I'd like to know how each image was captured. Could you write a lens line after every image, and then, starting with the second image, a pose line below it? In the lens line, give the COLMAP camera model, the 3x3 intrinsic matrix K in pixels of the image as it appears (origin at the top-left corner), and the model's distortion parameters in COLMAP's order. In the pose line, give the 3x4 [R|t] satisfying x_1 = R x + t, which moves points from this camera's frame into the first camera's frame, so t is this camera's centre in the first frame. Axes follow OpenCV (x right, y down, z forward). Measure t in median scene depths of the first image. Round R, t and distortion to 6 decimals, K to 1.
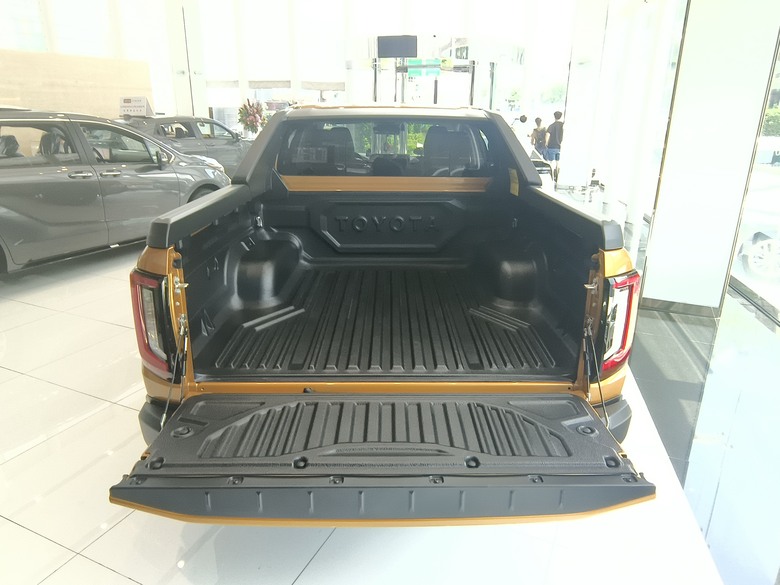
lens RADIAL K [[522.4, 0, 390.0], [0, 522.4, 292.5], [0, 0, 1]] dist [-0.005622, -0.002565]
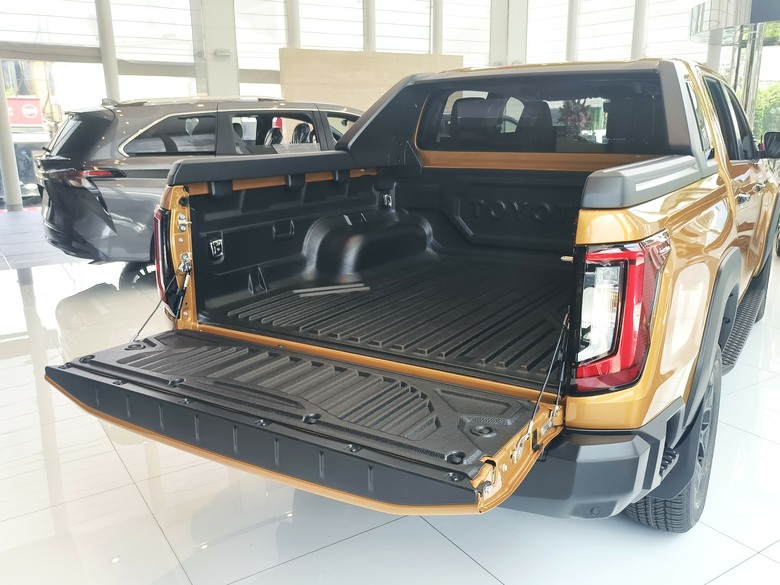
lens RADIAL K [[681.3, 0, 390.0], [0, 681.3, 292.5], [0, 0, 1]] dist [0.011925, 0.005638]
pose [[0.845955, 0.116097, -0.520462, 0.381993], [-0.157299, 0.986912, -0.035527, 0.061112], [0.509526, 0.111922, 0.853145, 0.027319]]
